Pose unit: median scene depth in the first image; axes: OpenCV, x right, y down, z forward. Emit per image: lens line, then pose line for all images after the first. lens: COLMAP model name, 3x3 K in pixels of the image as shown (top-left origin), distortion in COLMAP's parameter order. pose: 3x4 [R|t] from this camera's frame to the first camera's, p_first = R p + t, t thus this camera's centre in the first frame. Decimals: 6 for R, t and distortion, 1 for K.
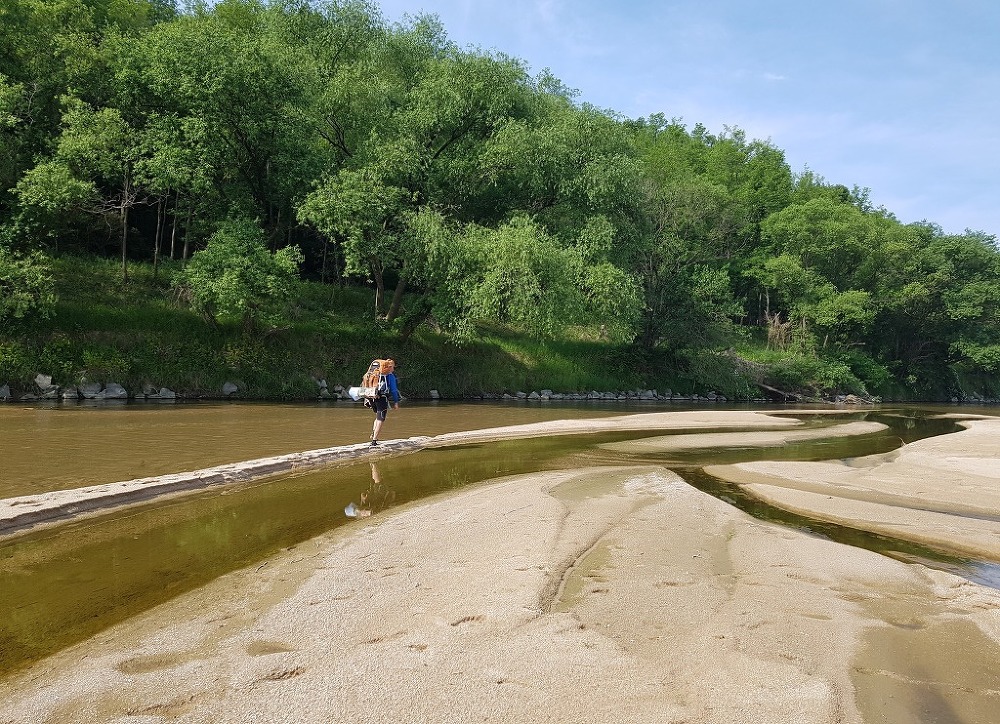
lens RADIAL K [[788.6, 0, 500.0], [0, 788.6, 360.5], [0, 0, 1]] dist [-0.005224, -0.021175]
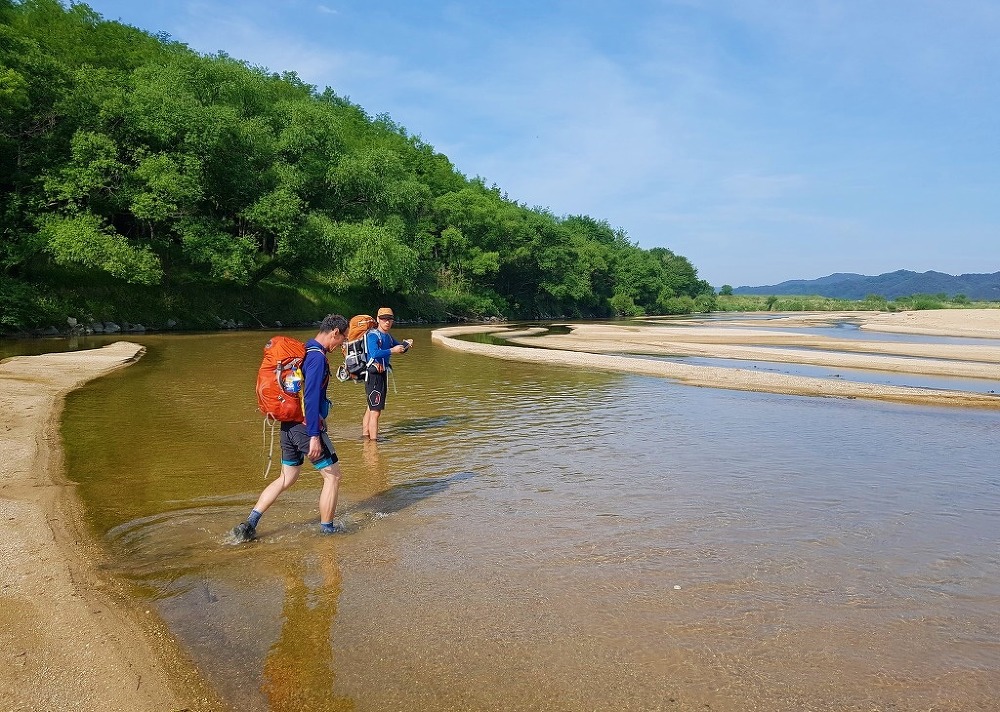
lens RADIAL K [[788.6, 0, 499.9], [0, 788.6, 356.9], [0, 0, 1]] dist [-0.005224, -0.021175]
pose [[0.852552, -0.053438, 0.519903, -0.384263], [0.008428, 0.996035, 0.088557, -0.017954], [-0.522574, -0.071118, 0.849622, -0.391921]]
